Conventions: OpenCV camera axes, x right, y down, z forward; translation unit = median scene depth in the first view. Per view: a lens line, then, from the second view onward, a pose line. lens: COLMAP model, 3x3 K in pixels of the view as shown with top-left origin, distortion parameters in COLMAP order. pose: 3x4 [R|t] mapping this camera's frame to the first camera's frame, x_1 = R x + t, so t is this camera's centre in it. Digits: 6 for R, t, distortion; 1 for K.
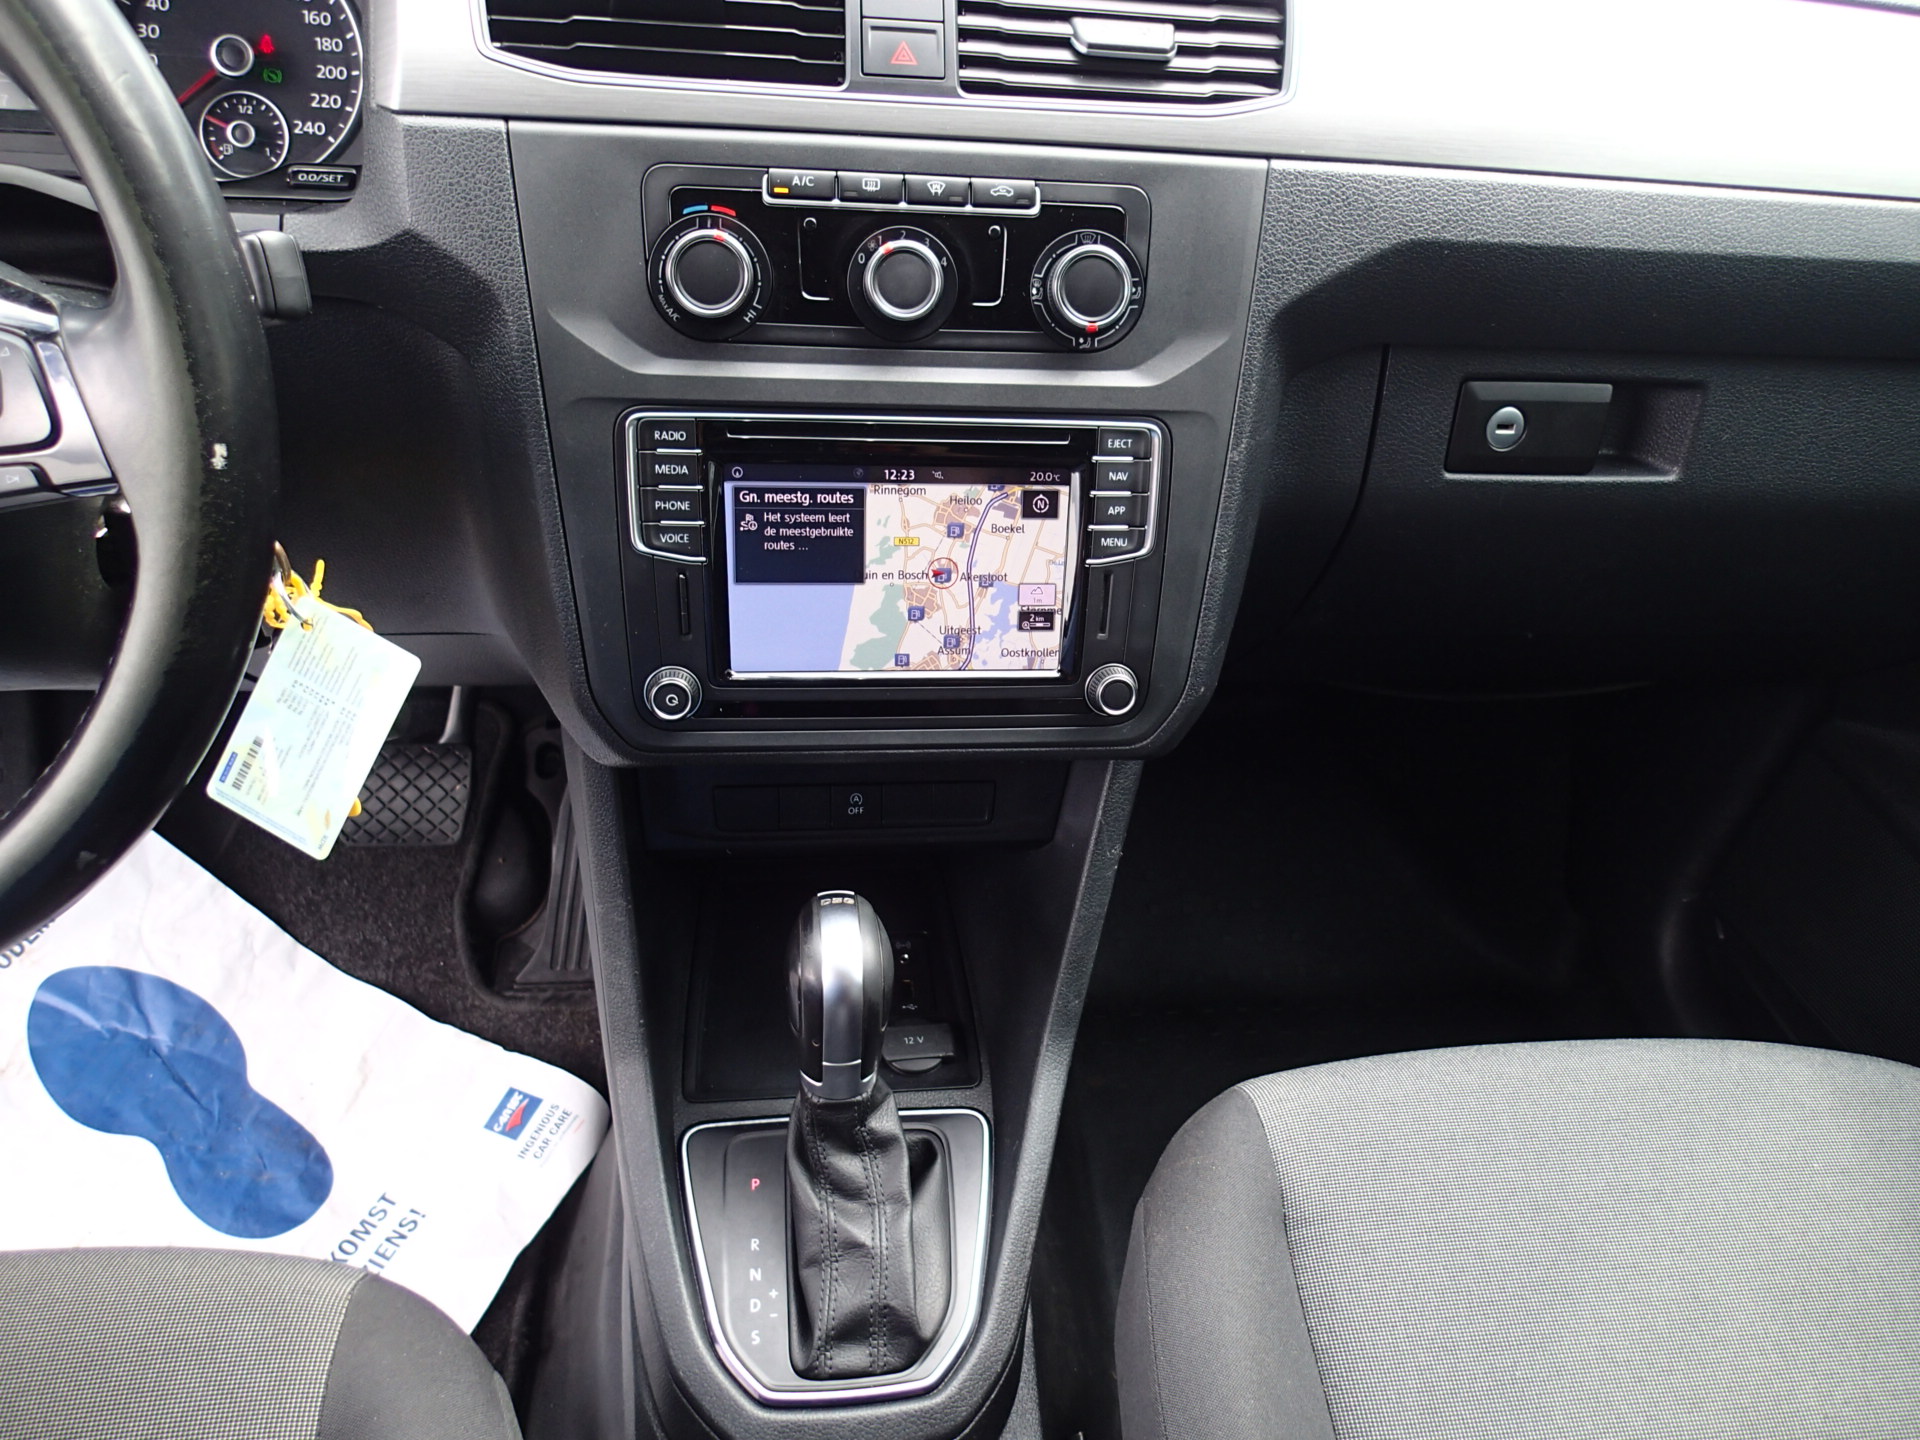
lens RADIAL K [[1425.3, 0, 971.5], [0, 1425.3, 714.0], [0, 0, 1]] dist [0.006891, -0.010460]
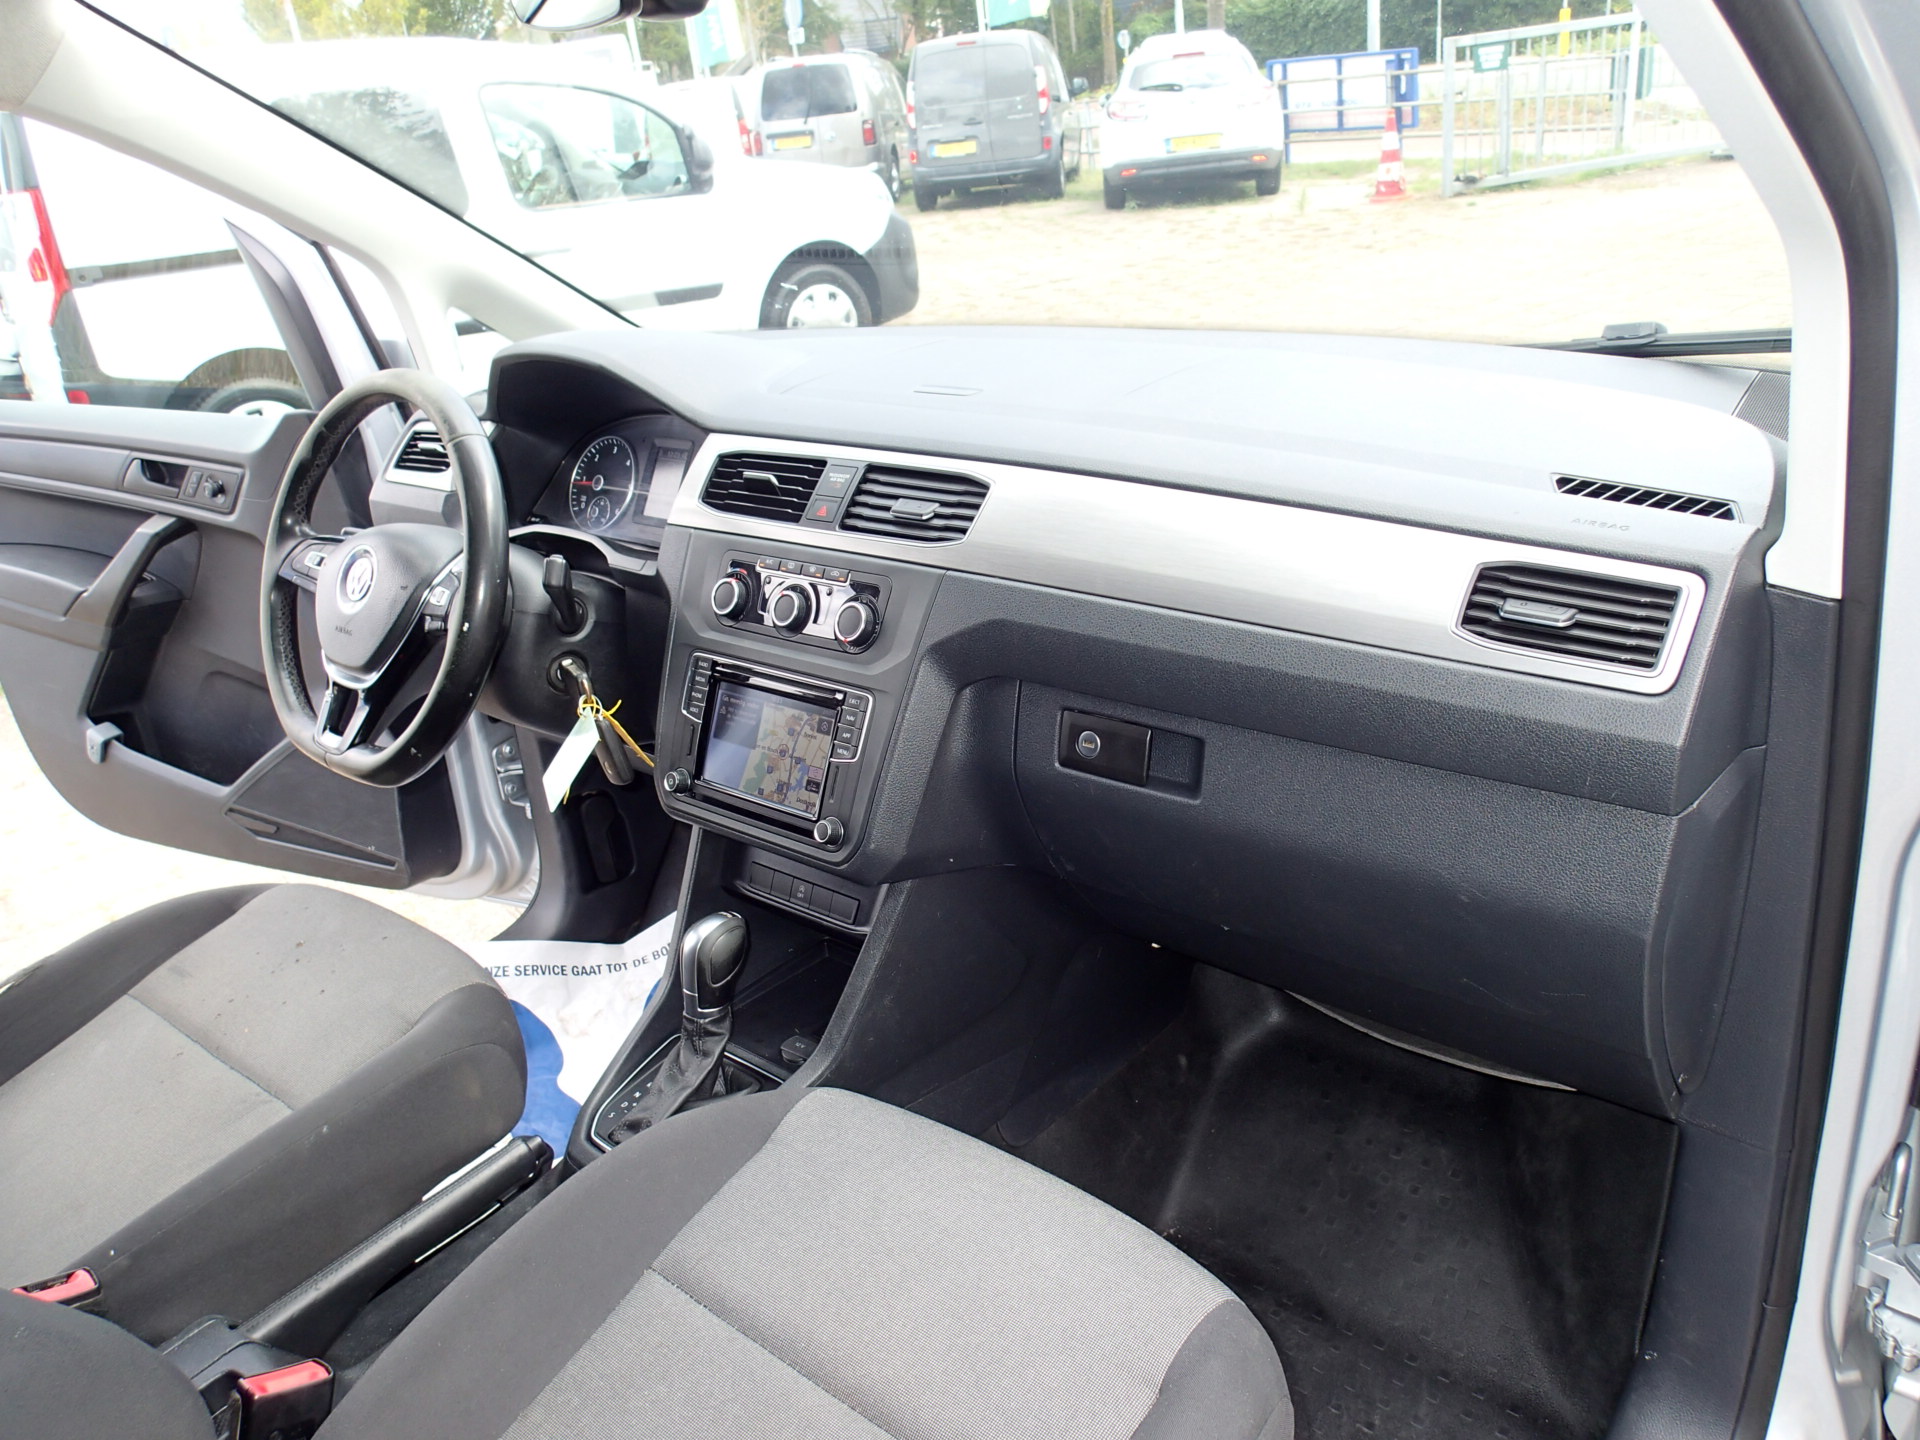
lens RADIAL K [[1425.3, 0, 970.5], [0, 1425.3, 725.6], [0, 0, 1]] dist [0.006891, -0.010460]
pose [[0.668090, 0.149683, -0.728870, 1.572259], [-0.350590, 0.927334, -0.130915, 0.034228], [0.656310, 0.342998, 0.672019, -0.165172]]
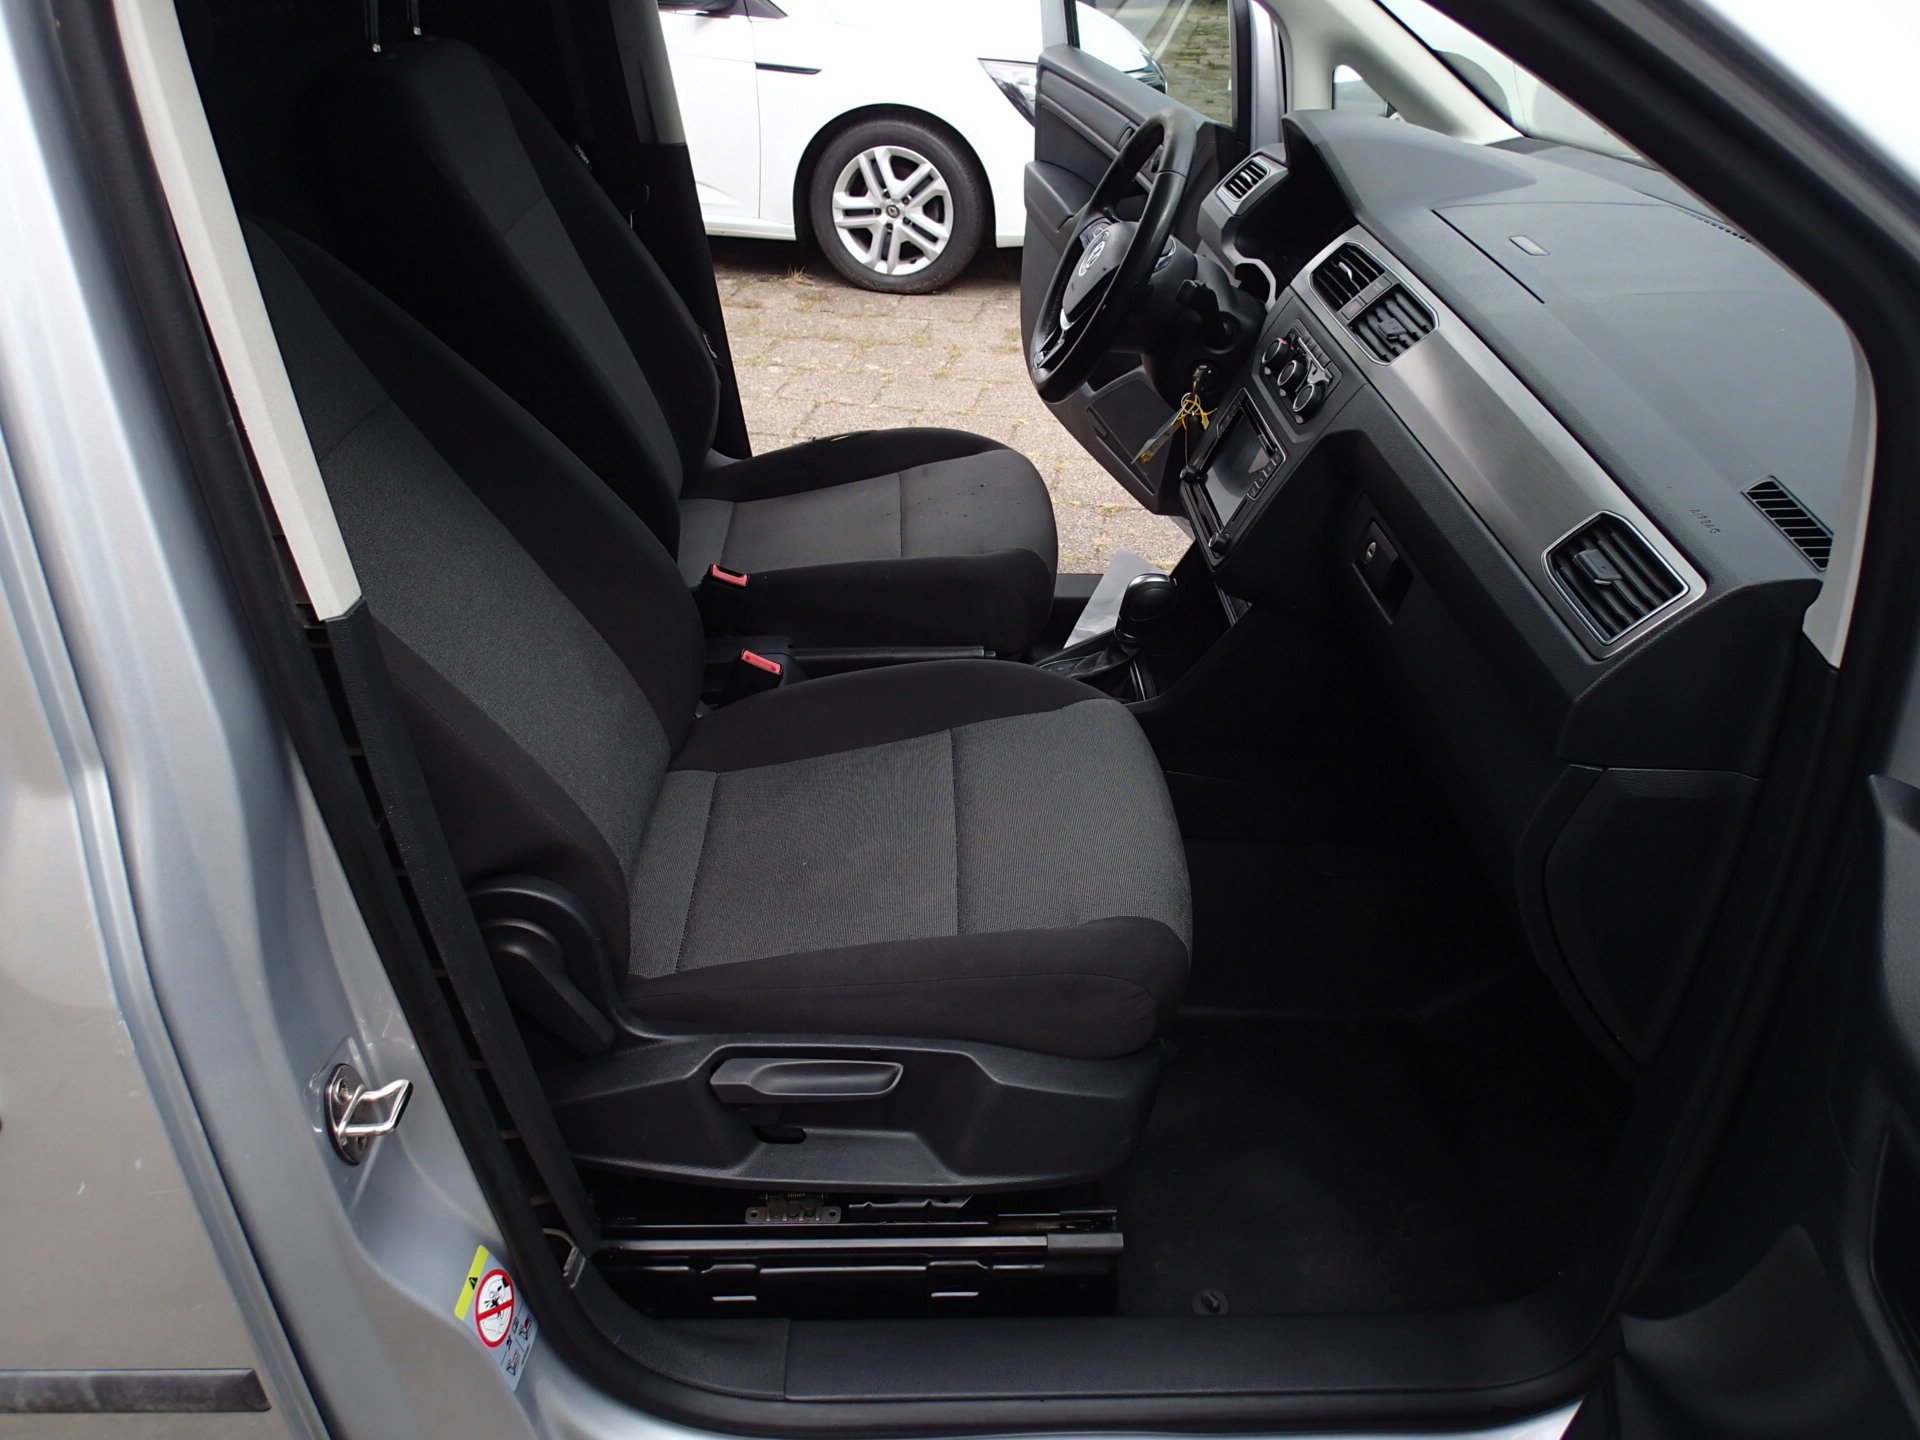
lens RADIAL K [[1425.3, 0, 953.8], [0, 1425.3, 724.2], [0, 0, 1]] dist [0.006891, -0.010460]
pose [[-0.105673, 0.450663, -0.886418, 2.485461], [-0.654921, 0.639231, 0.403066, -0.510266], [0.748272, 0.623127, 0.227600, 0.309523]]
